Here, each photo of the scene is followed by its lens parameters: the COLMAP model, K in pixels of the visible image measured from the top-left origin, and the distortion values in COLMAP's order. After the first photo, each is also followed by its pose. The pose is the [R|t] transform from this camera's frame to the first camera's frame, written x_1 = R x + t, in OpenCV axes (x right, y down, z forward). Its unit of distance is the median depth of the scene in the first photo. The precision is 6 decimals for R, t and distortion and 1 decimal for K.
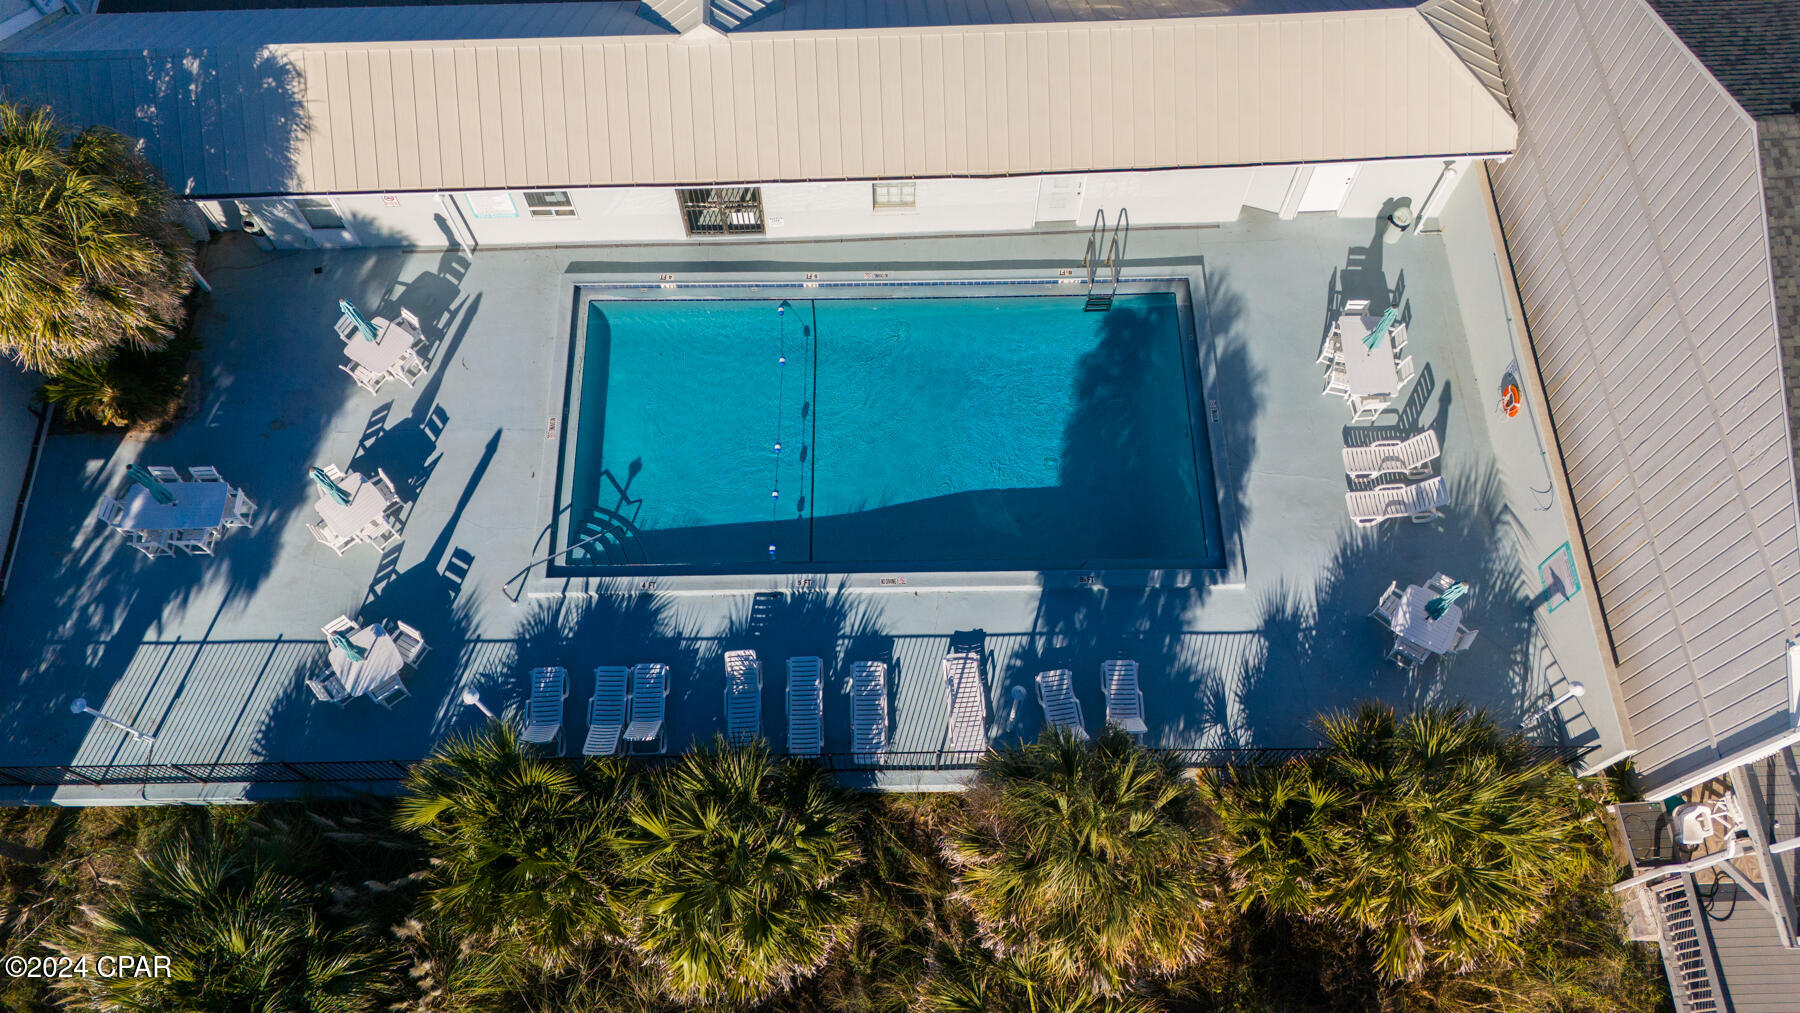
lens RADIAL K [[1304.0, 0, 900.7], [0, 1304.0, 508.5], [0, 0, 1]] dist [0.053587, -0.015572]
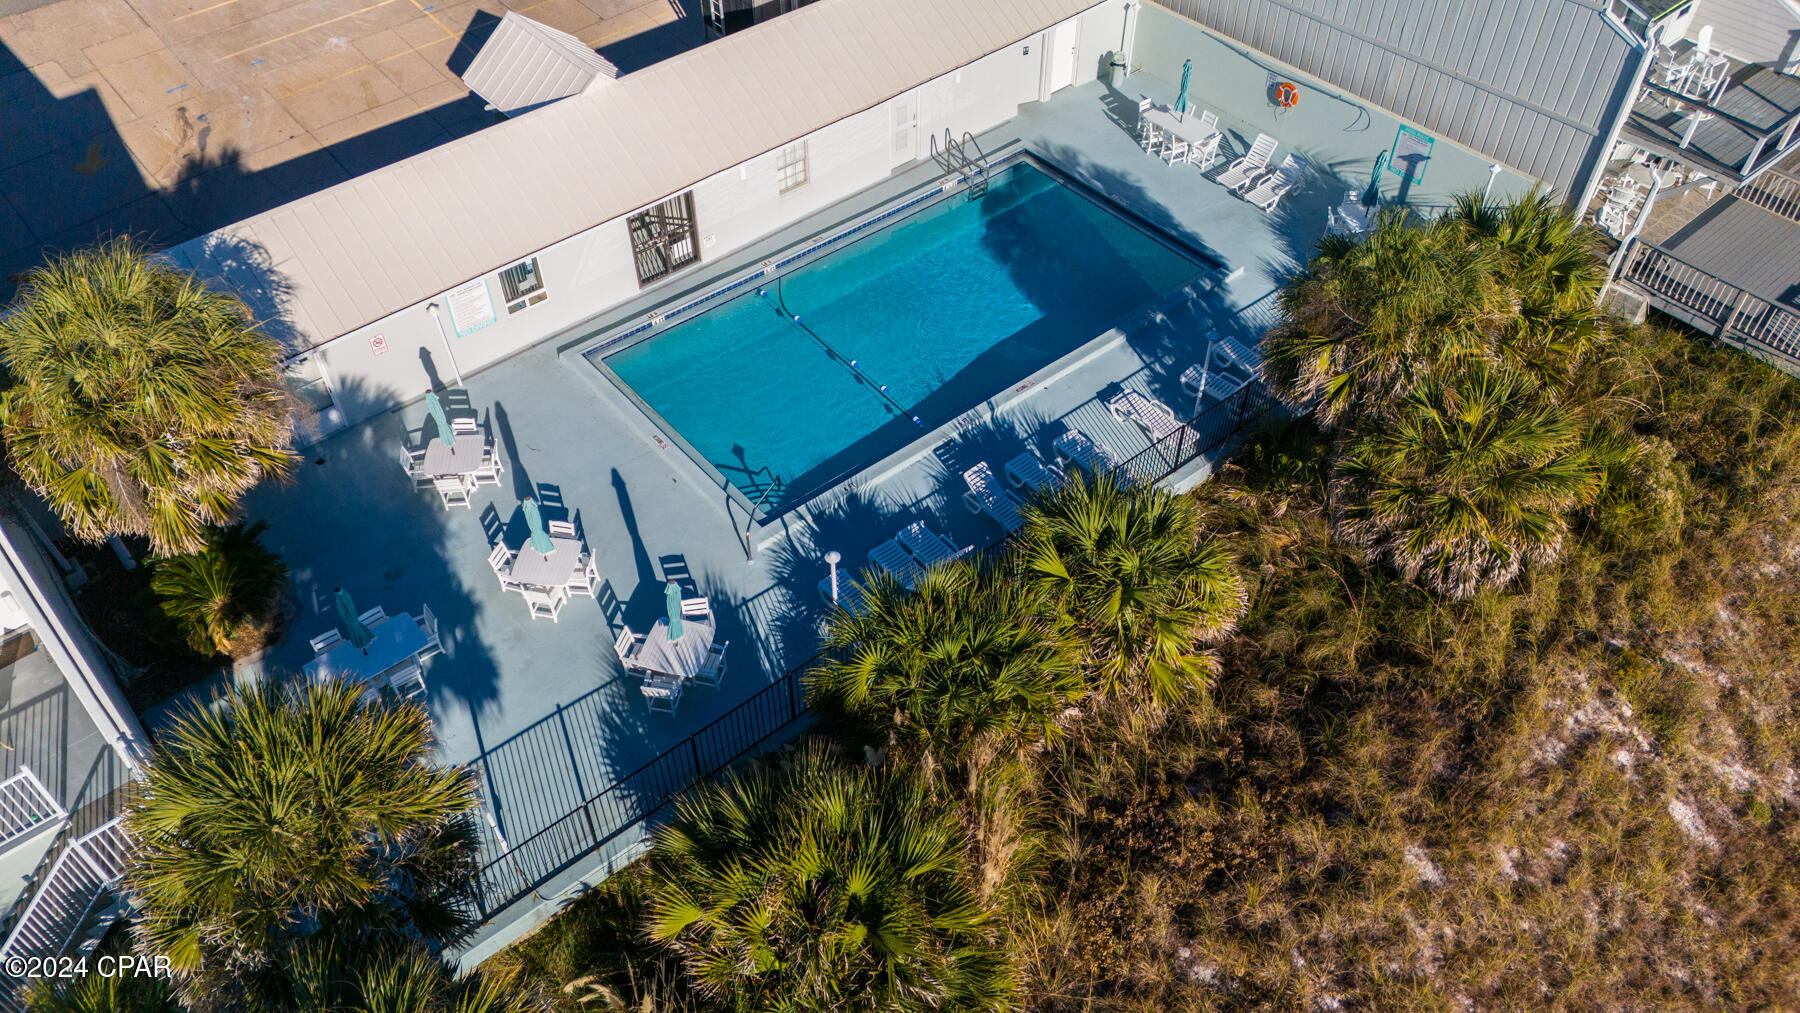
lens RADIAL K [[1304.0, 0, 894.6], [0, 1304.0, 512.9], [0, 0, 1]] dist [0.053587, -0.015572]
pose [[0.784285, -0.450322, 0.426740, -0.604296], [0.565235, 0.802209, -0.192278, 0.288600], [-0.255747, 0.392009, 0.883698, 0.100741]]
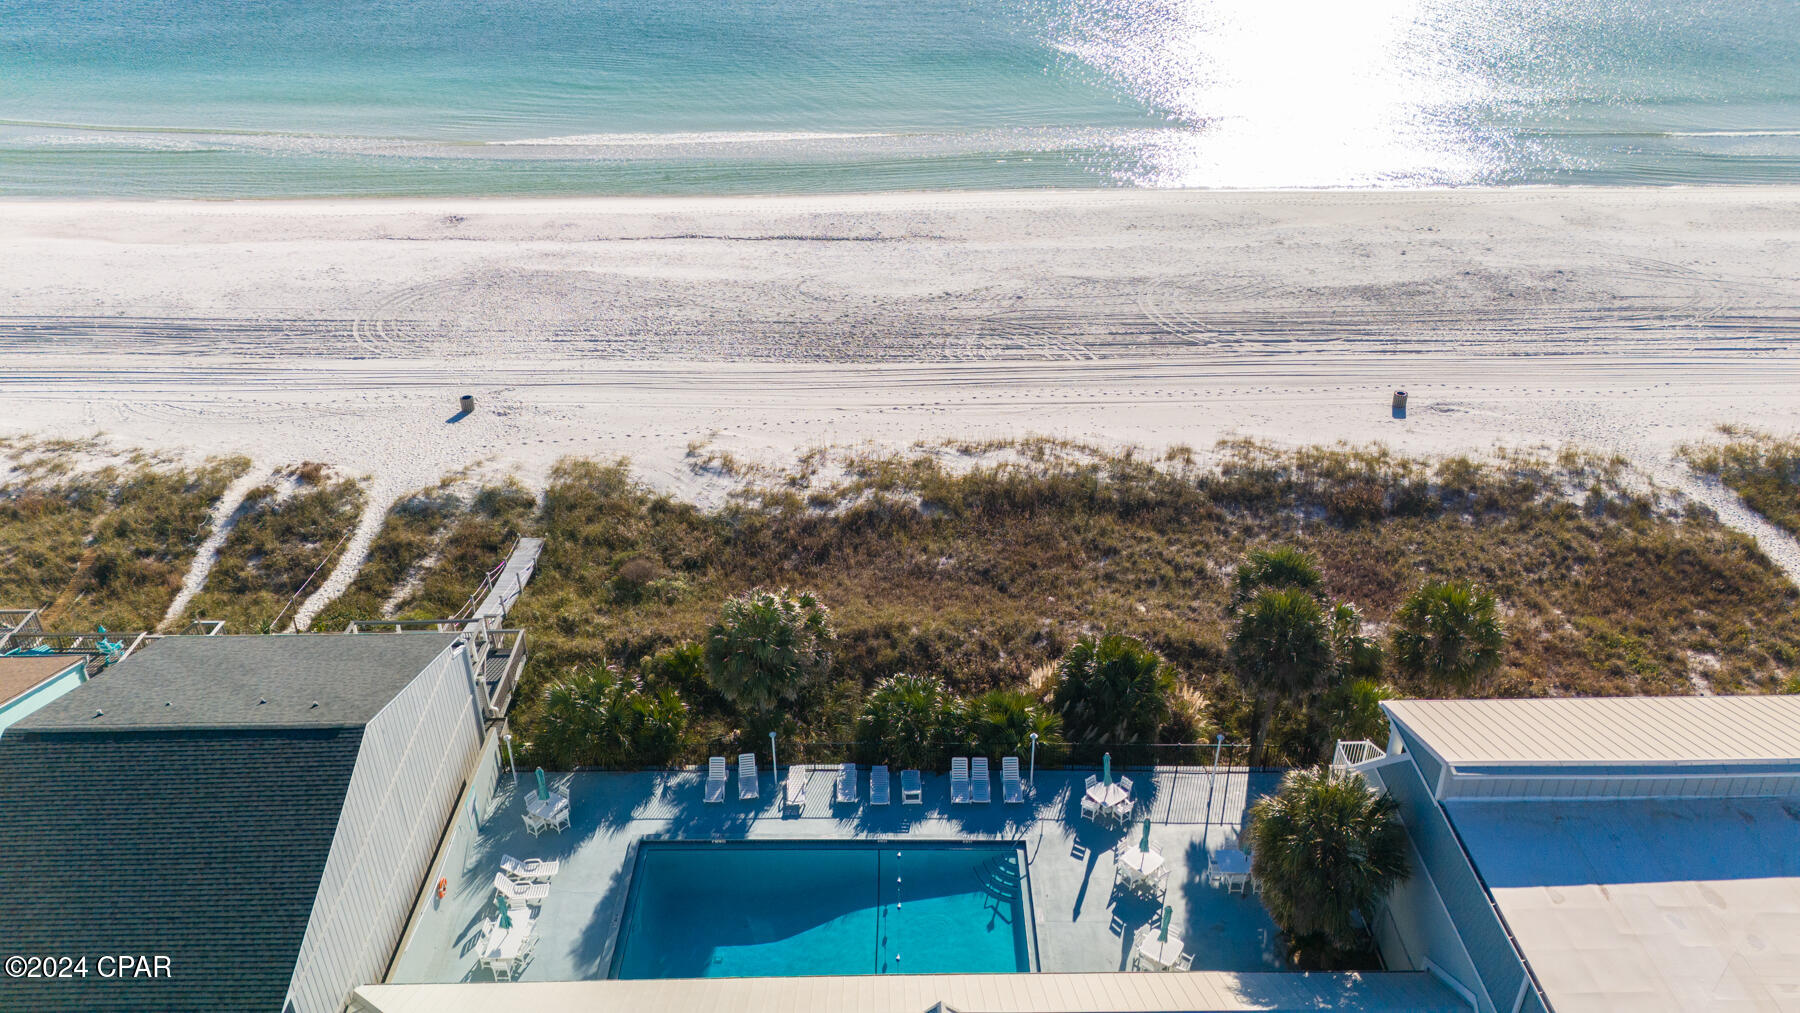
lens RADIAL K [[1304.0, 0, 897.1], [0, 1304.0, 505.0], [0, 0, 1]] dist [0.053587, -0.015572]
pose [[-0.999583, -0.001518, 0.028840, -0.147314], [0.028836, -0.107737, 0.993761, -1.648989], [0.001598, 0.994178, 0.107736, 0.359087]]
